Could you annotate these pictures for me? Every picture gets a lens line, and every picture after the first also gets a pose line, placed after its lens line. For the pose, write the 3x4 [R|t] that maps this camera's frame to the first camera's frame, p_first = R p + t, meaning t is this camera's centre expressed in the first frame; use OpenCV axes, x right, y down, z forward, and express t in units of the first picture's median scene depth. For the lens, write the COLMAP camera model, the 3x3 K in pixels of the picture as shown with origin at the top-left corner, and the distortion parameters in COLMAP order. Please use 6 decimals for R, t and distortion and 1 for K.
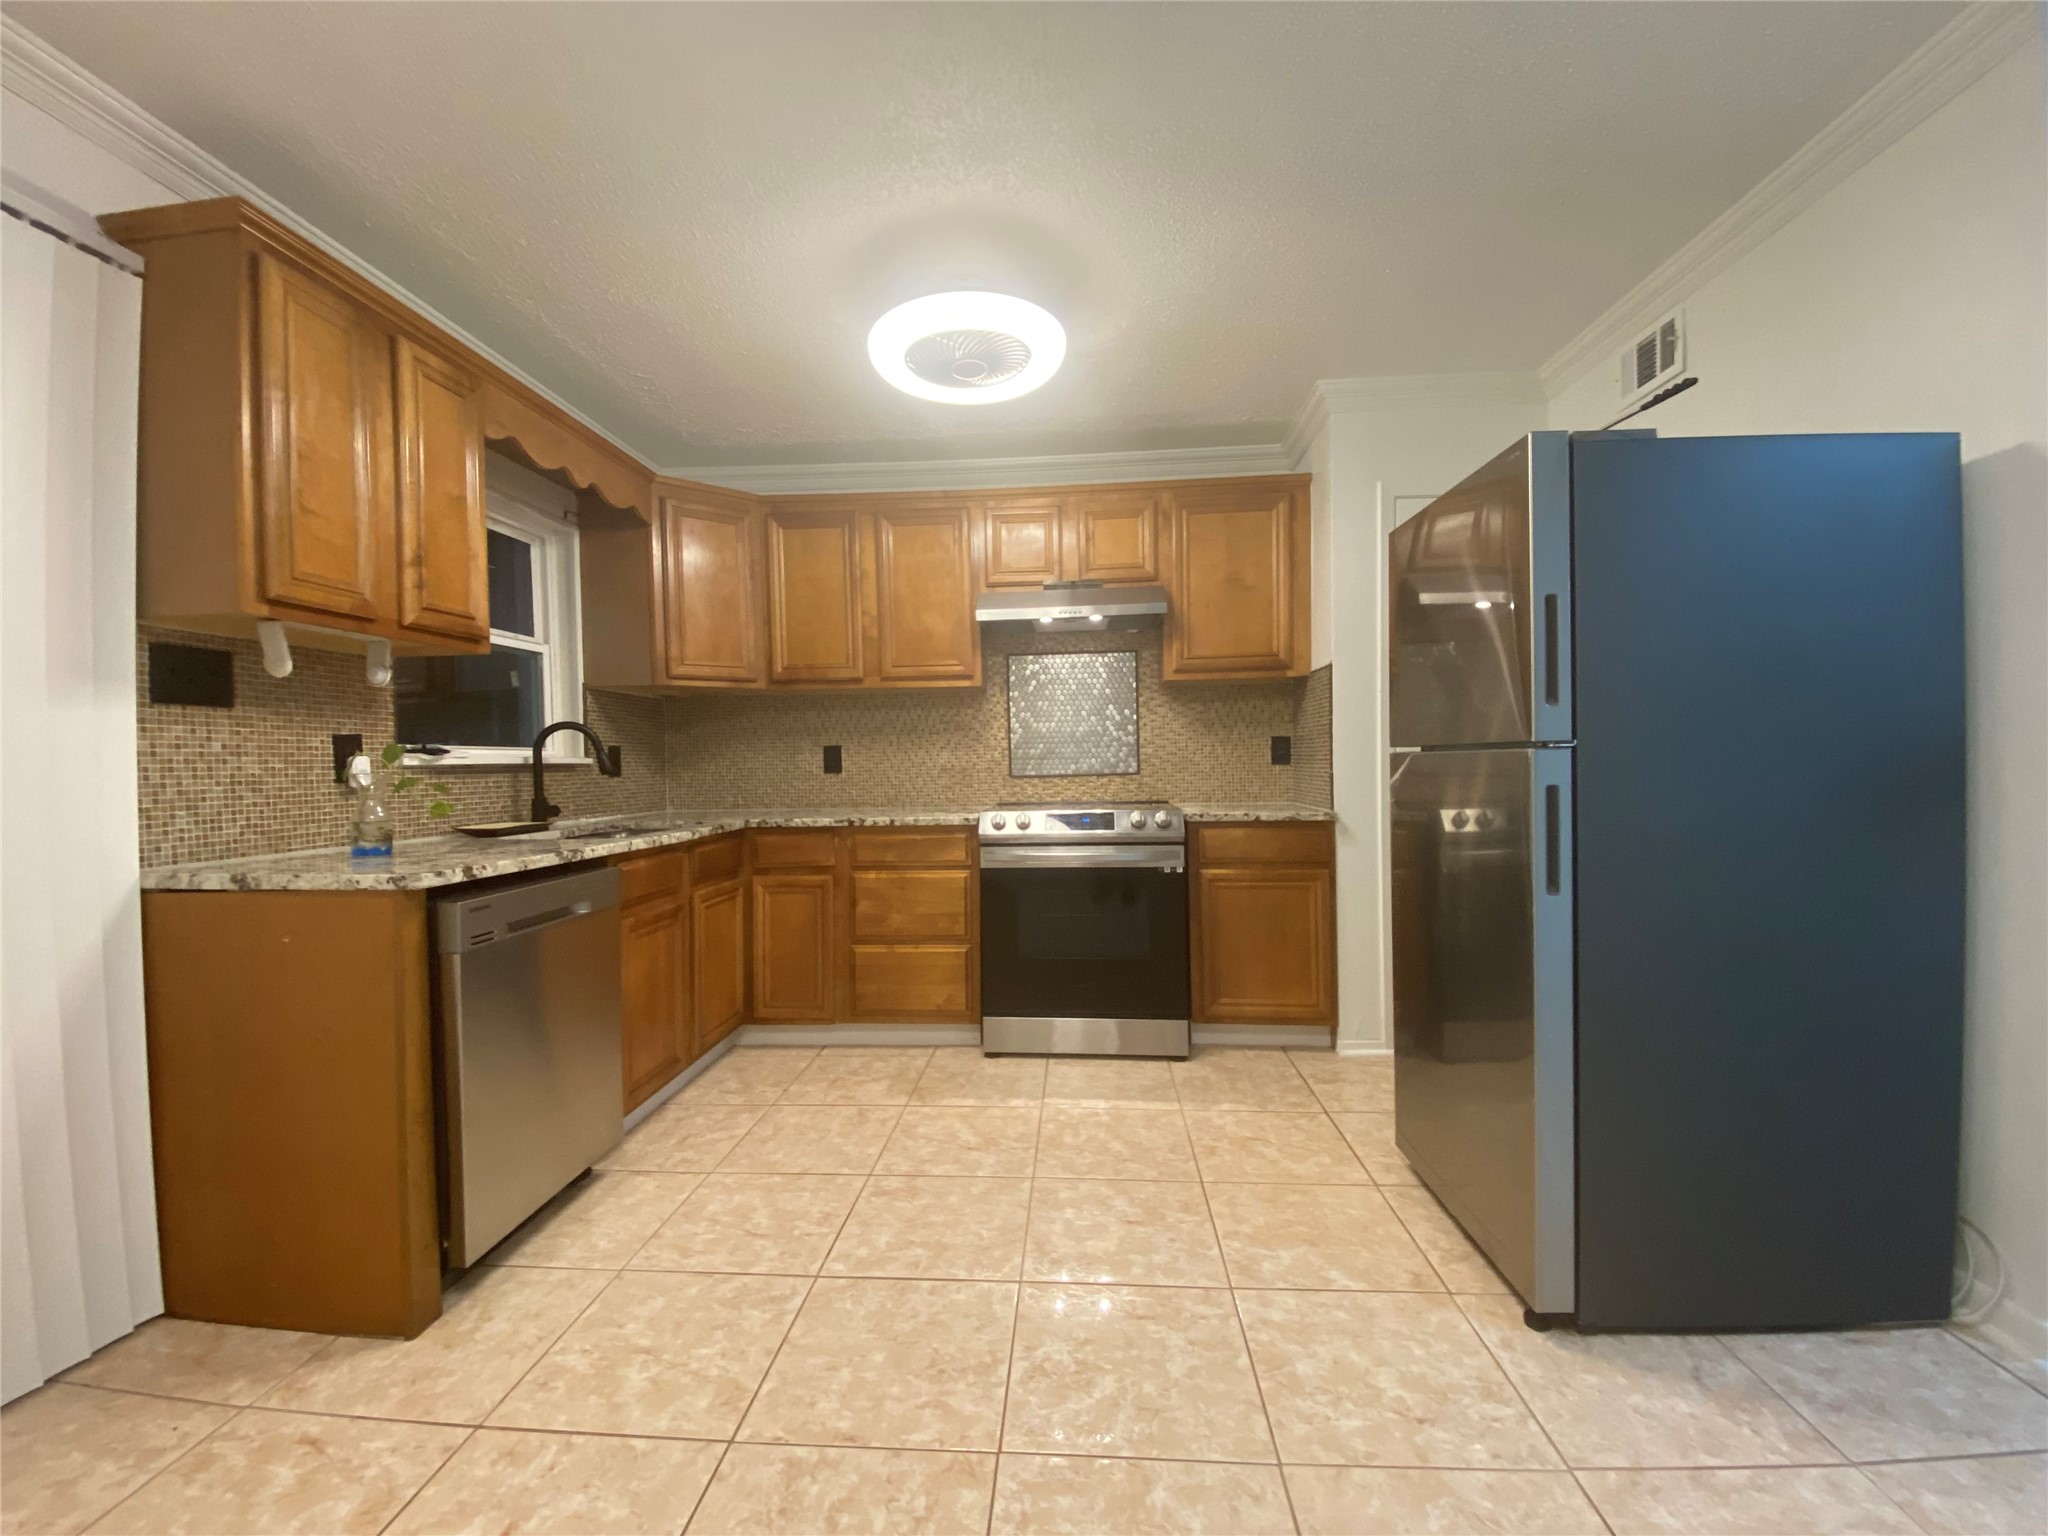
lens RADIAL K [[820.9, 0, 1026.4], [0, 820.9, 776.6], [0, 0, 1]] dist [0.001970, -0.014256]
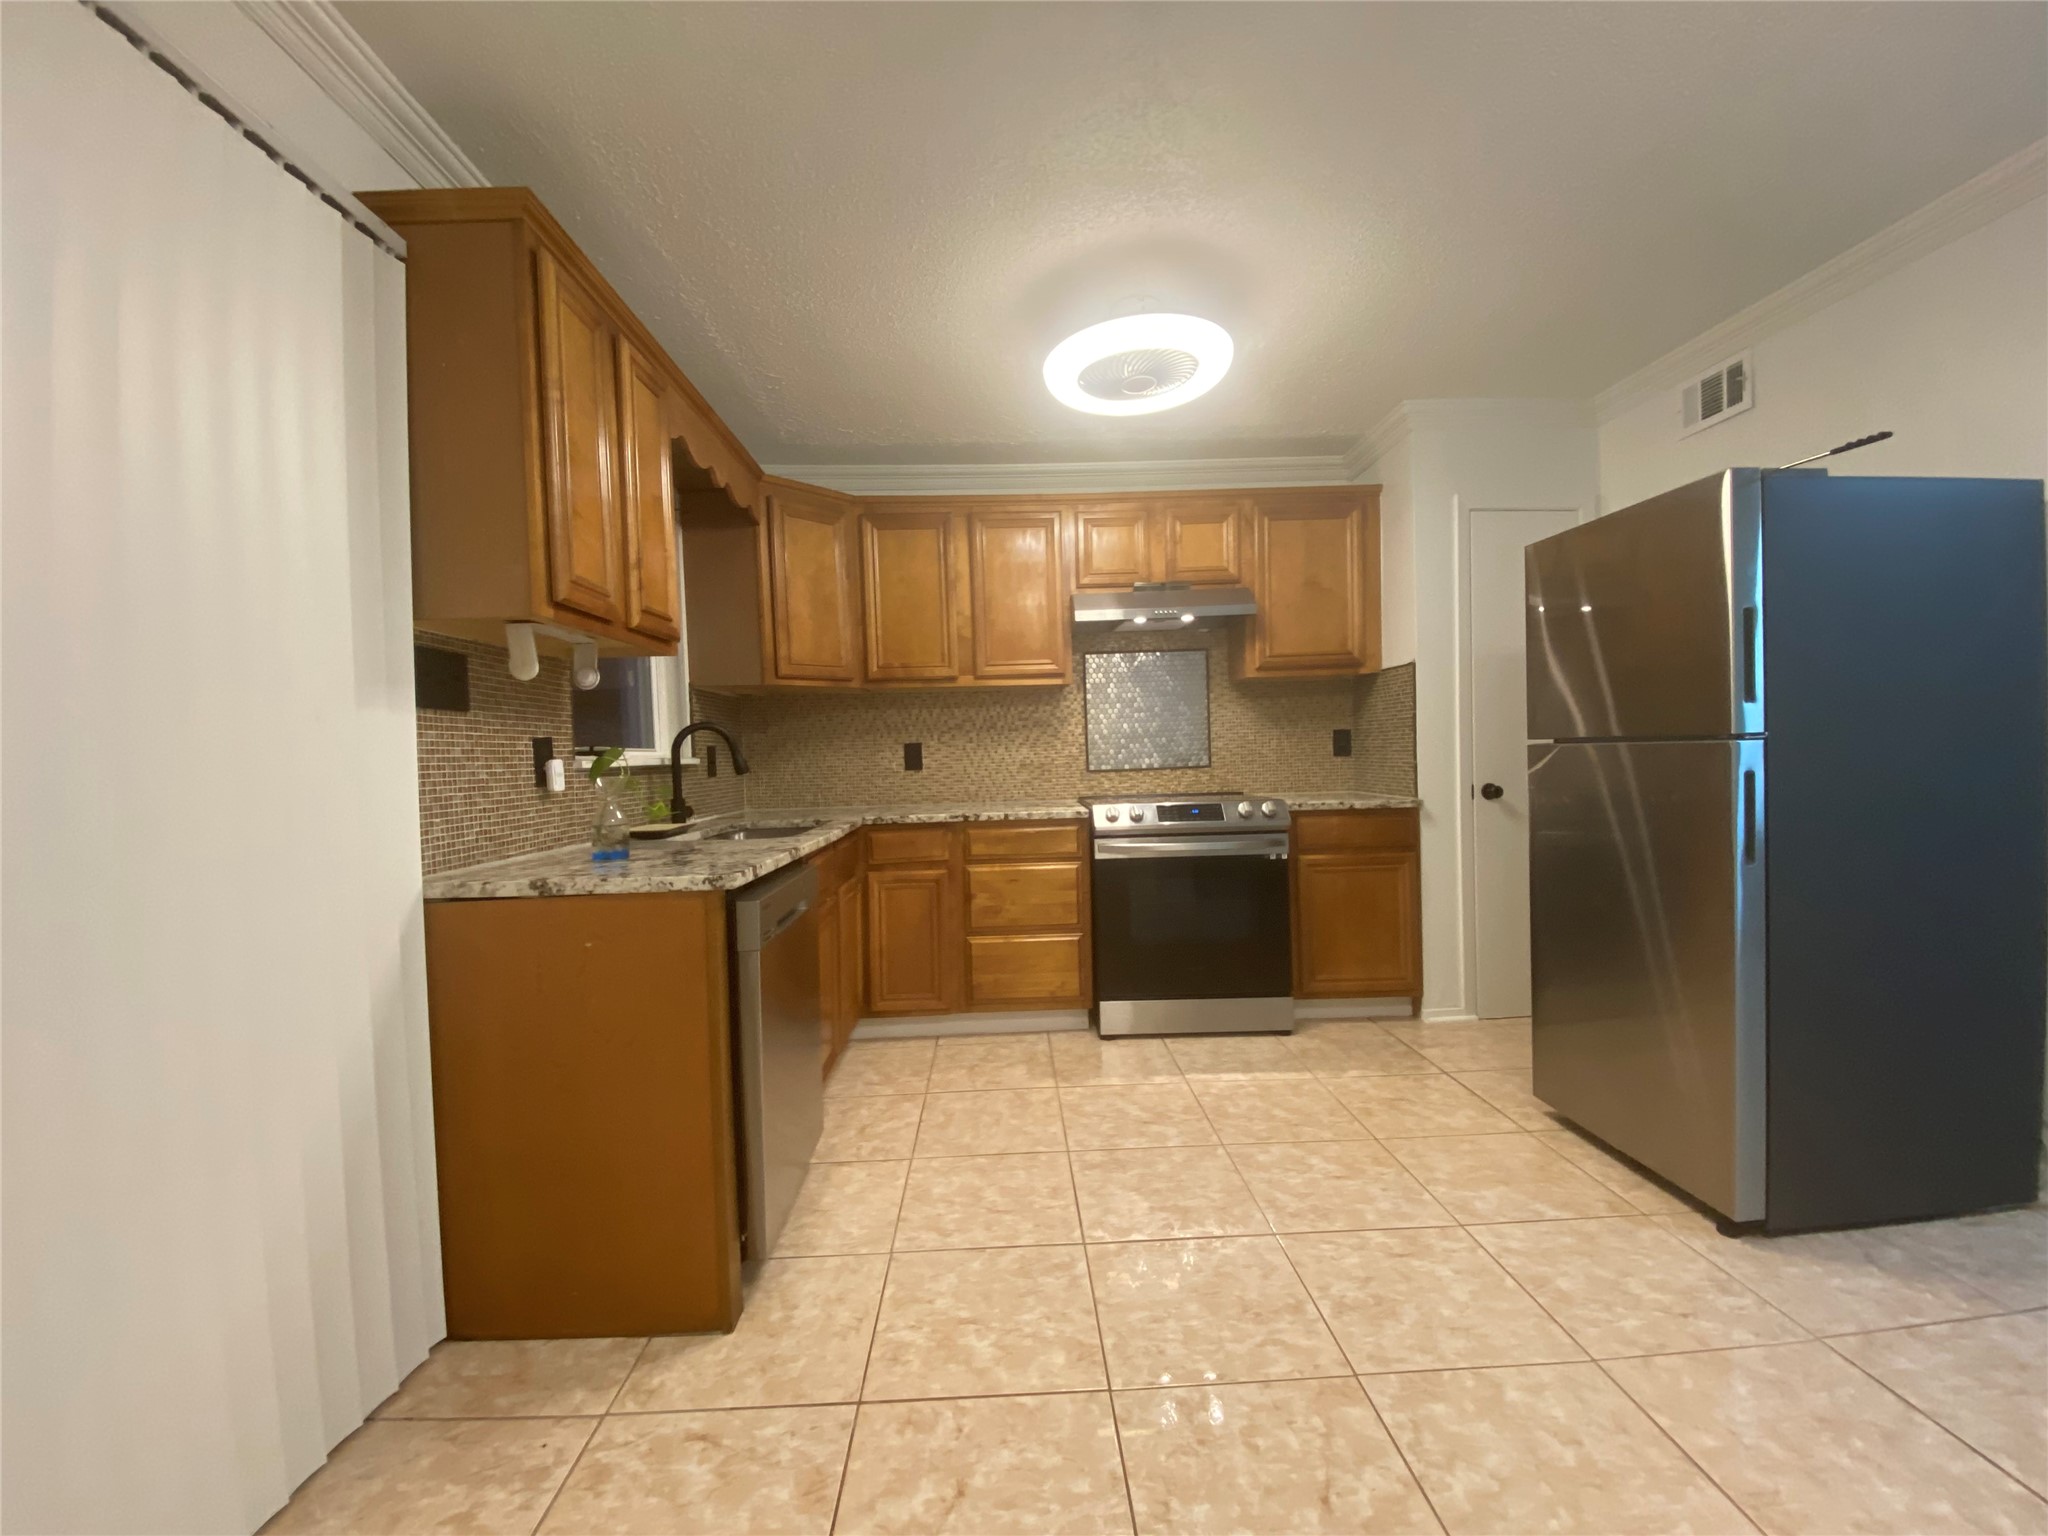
lens RADIAL K [[818.1, 0, 1017.3], [0, 818.1, 777.2], [0, 0, 1]] dist [-0.001856, -0.012932]
pose [[0.995412, -0.014864, 0.094522, -0.326000], [0.014084, 0.999861, 0.008921, -0.004144], [-0.094641, -0.007549, 0.995483, -0.031141]]
